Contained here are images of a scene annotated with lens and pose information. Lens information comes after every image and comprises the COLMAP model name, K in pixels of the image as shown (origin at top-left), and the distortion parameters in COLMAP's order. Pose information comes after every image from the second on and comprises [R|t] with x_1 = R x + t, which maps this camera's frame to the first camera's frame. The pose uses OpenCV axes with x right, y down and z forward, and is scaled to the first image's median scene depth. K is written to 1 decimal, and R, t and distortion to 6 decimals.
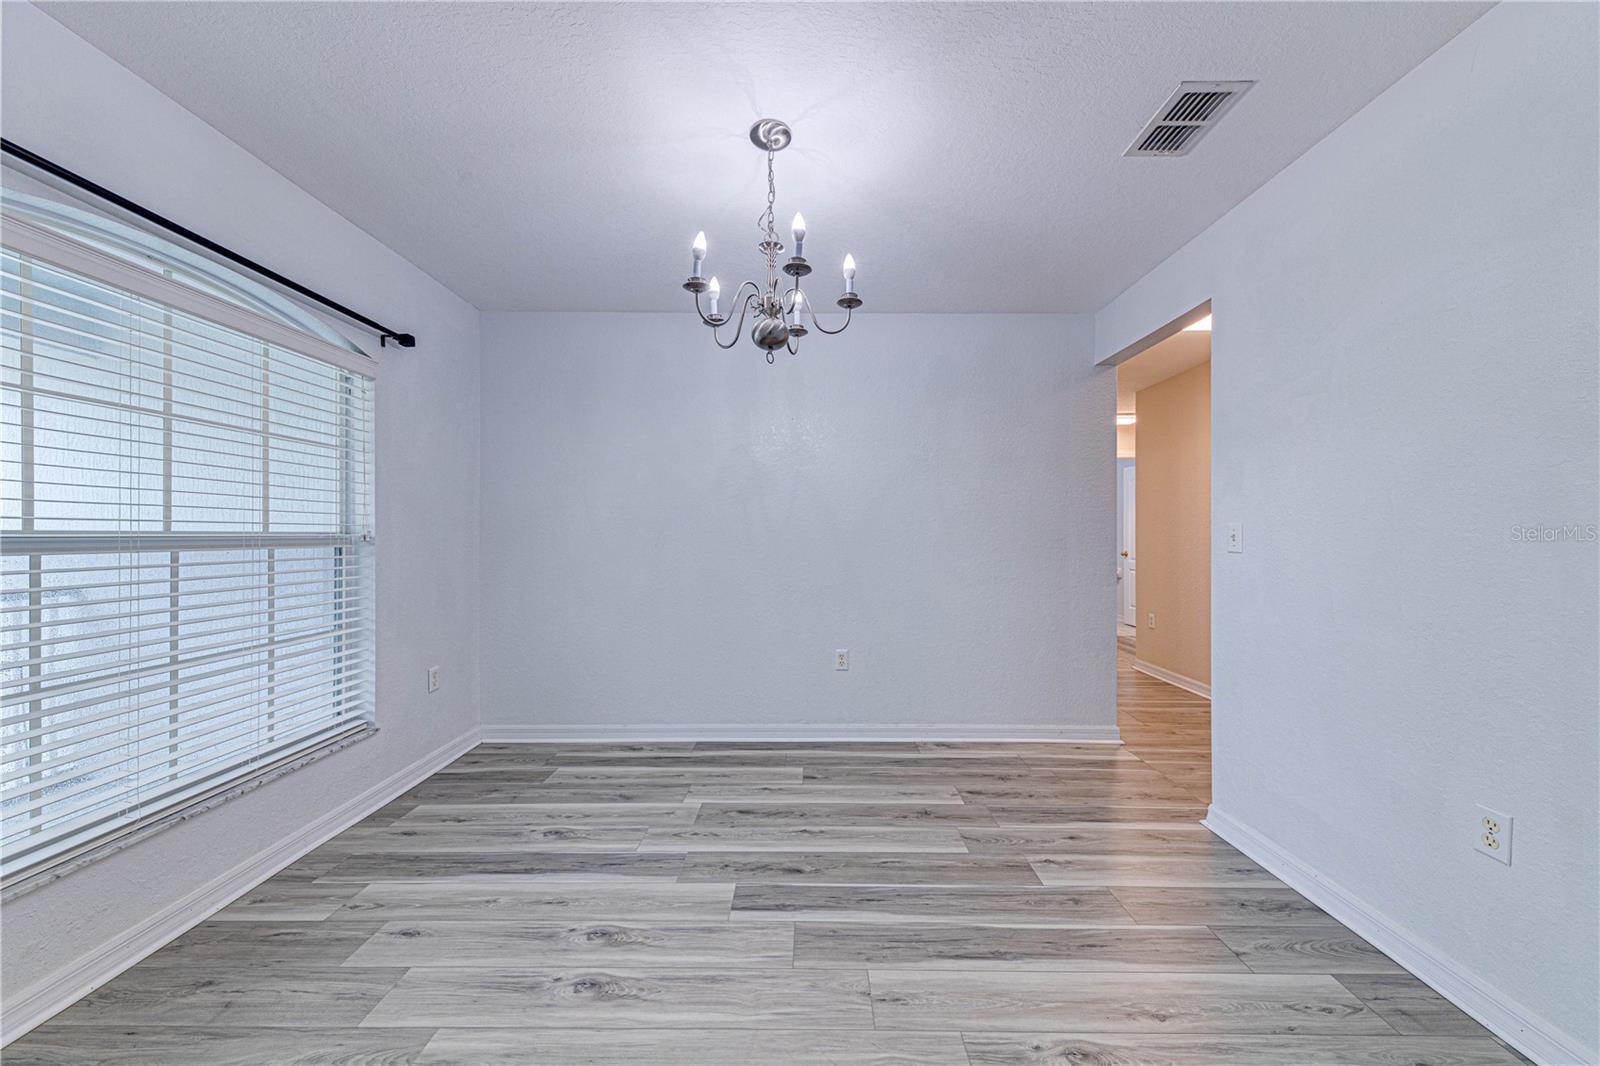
lens RADIAL K [[563.4, 0, 804.0], [0, 563.4, 527.0], [0, 0, 1]] dist [0.006459, -0.000313]
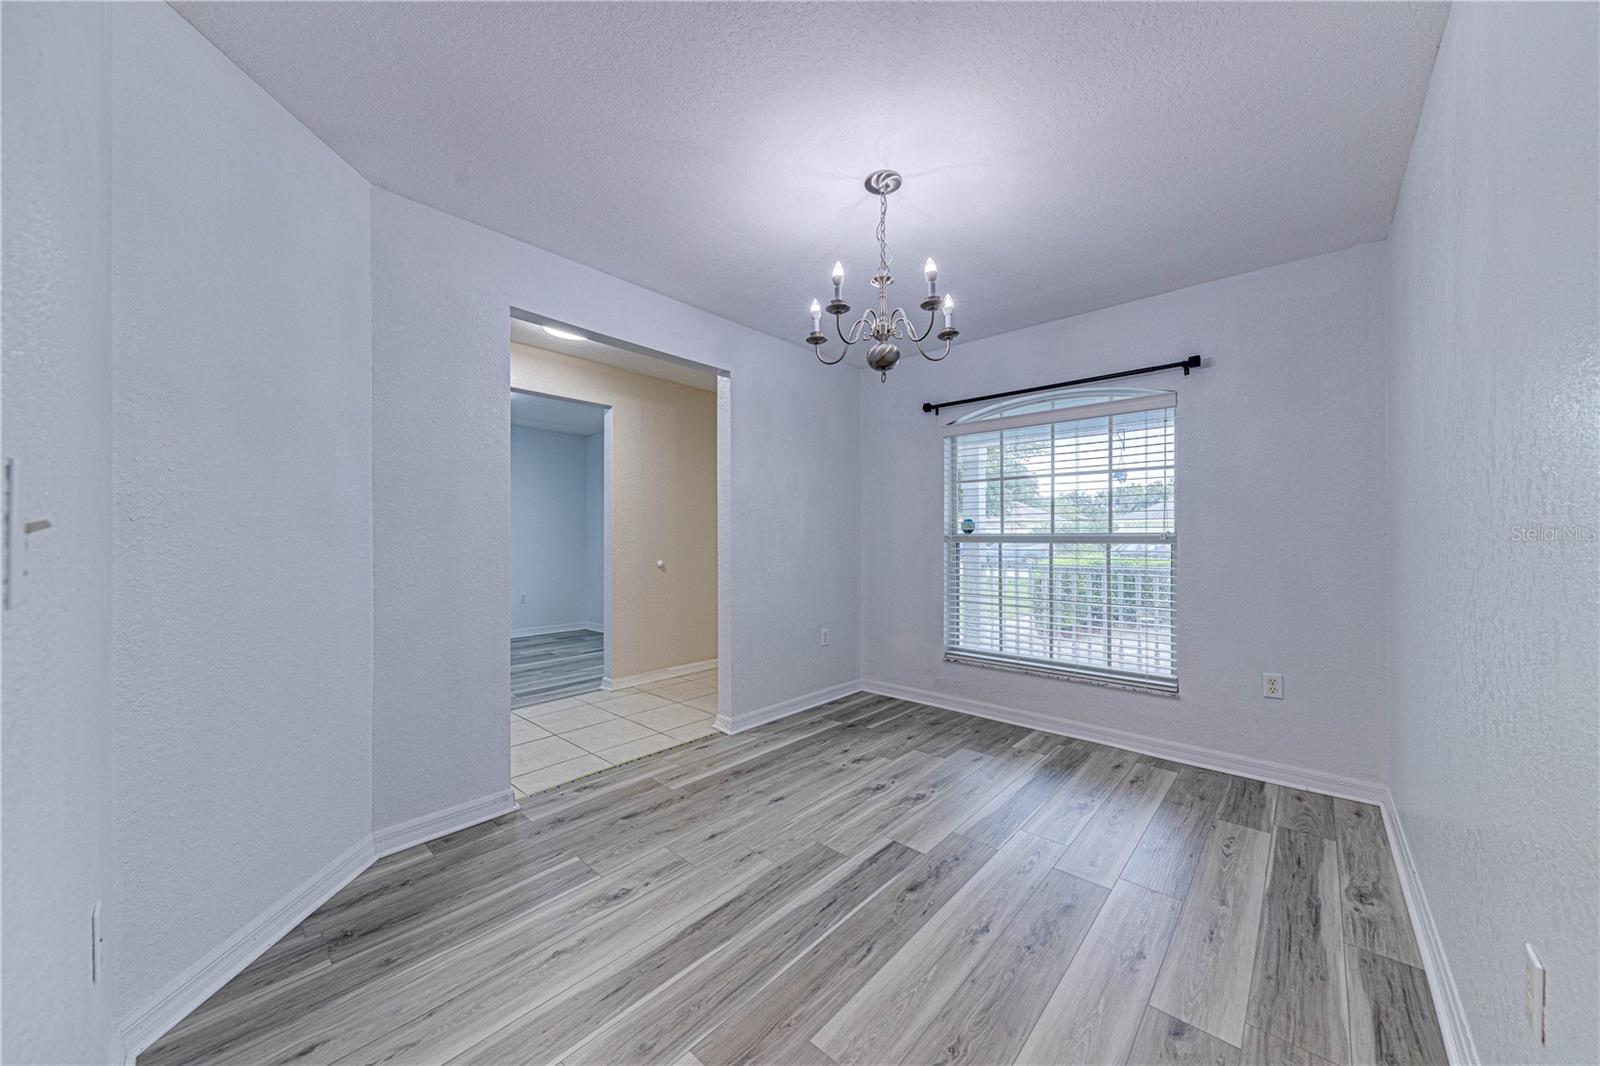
lens RADIAL K [[573.2, 0, 833.6], [0, 573.2, 532.6], [0, 0, 1]] dist [-0.026053, -0.000033]
pose [[-0.645132, -0.009416, -0.764013, 0.872129], [0.003158, 0.999883, -0.014991, 0.030929], [0.764065, -0.012084, -0.645026, 1.651915]]
